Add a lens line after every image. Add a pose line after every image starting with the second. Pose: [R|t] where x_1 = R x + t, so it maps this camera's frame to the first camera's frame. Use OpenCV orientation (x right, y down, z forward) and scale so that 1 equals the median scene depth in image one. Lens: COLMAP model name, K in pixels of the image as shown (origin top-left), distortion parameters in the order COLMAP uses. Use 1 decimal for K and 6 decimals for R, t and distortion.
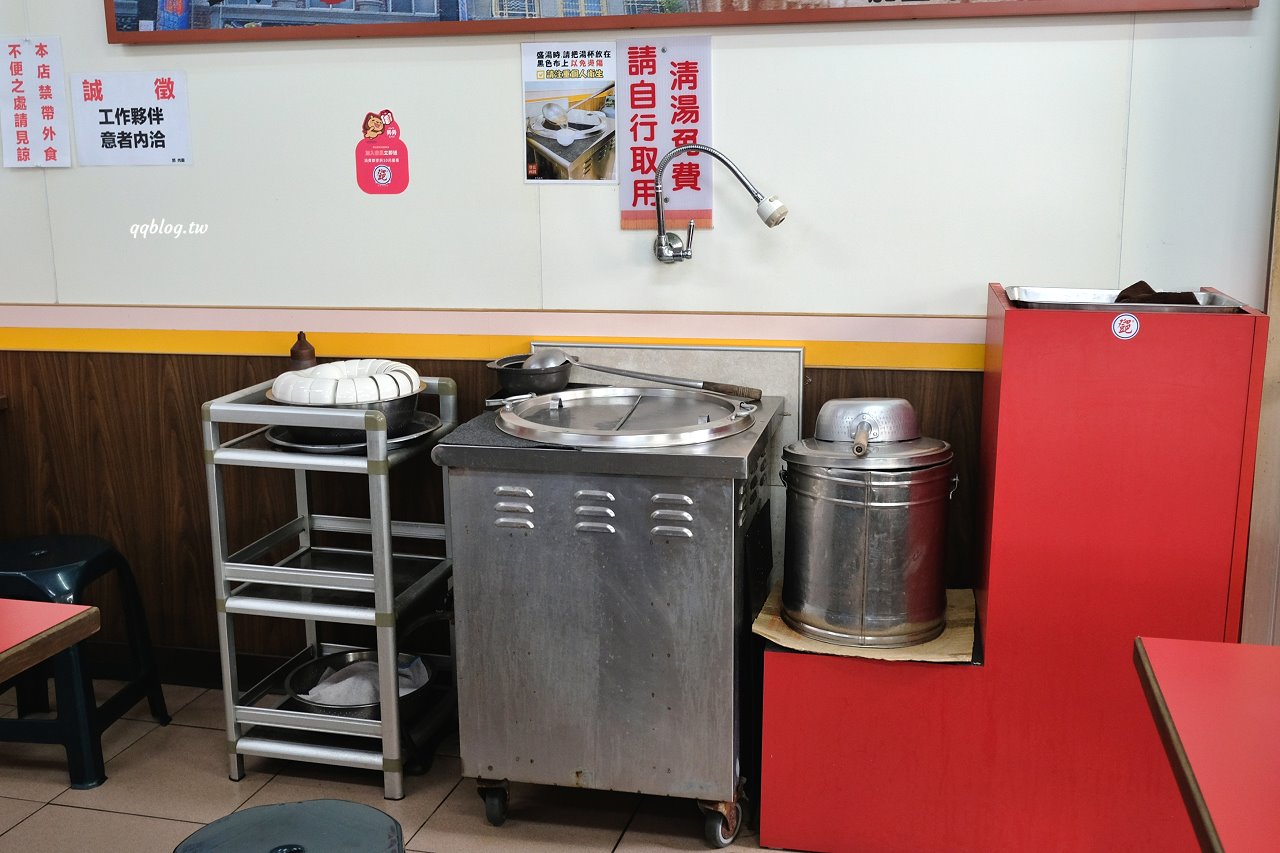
lens RADIAL K [[1167.4, 0, 643.3], [0, 1167.4, 399.6], [0, 0, 1]] dist [0.008596, 0.004738]
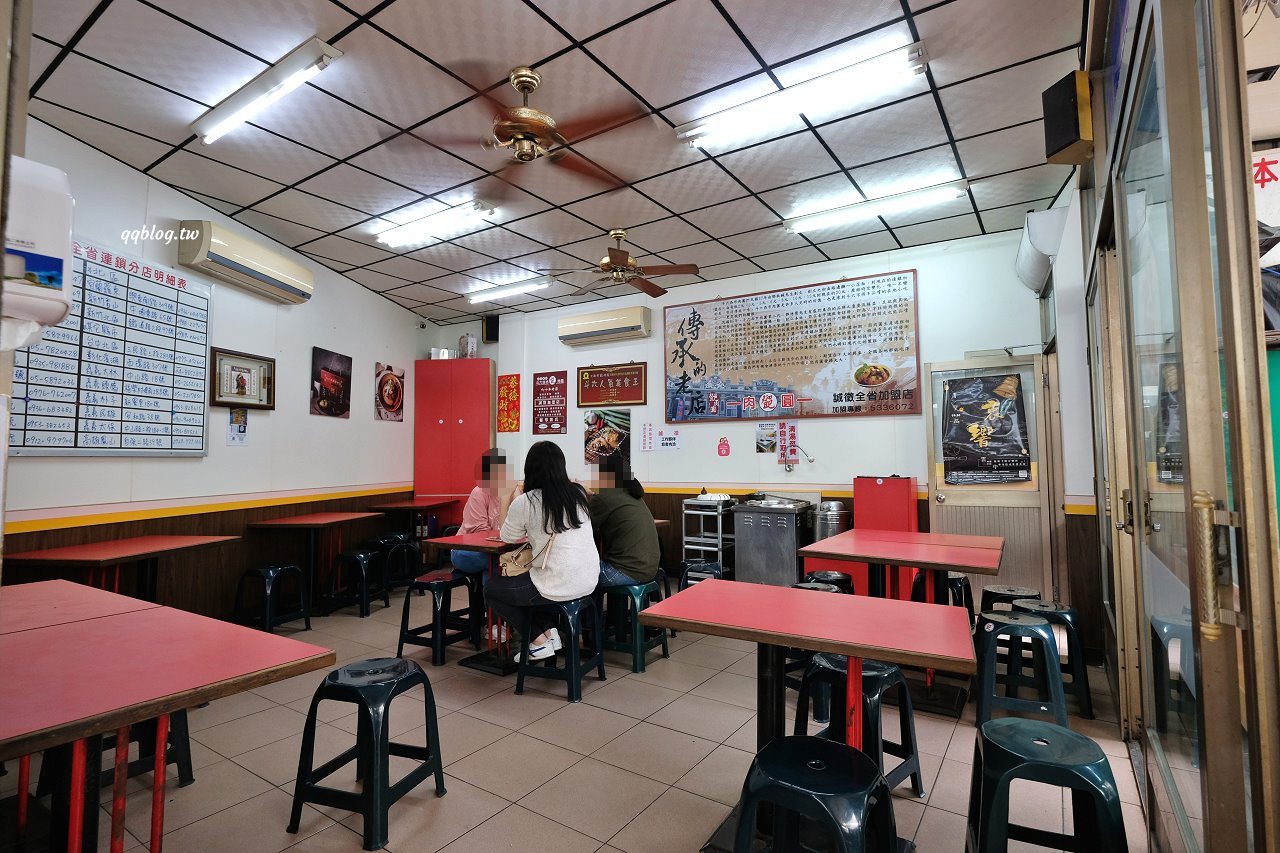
lens RADIAL K [[614.6, 0, 640.0], [0, 614.6, 426.5], [0, 0, 1]] dist [-0.000190, -0.000005]
pose [[0.935474, -0.014610, -0.353092, 0.311750], [-0.074683, 0.968406, -0.237932, 0.300585], [0.345413, 0.248949, 0.904828, -1.270103]]
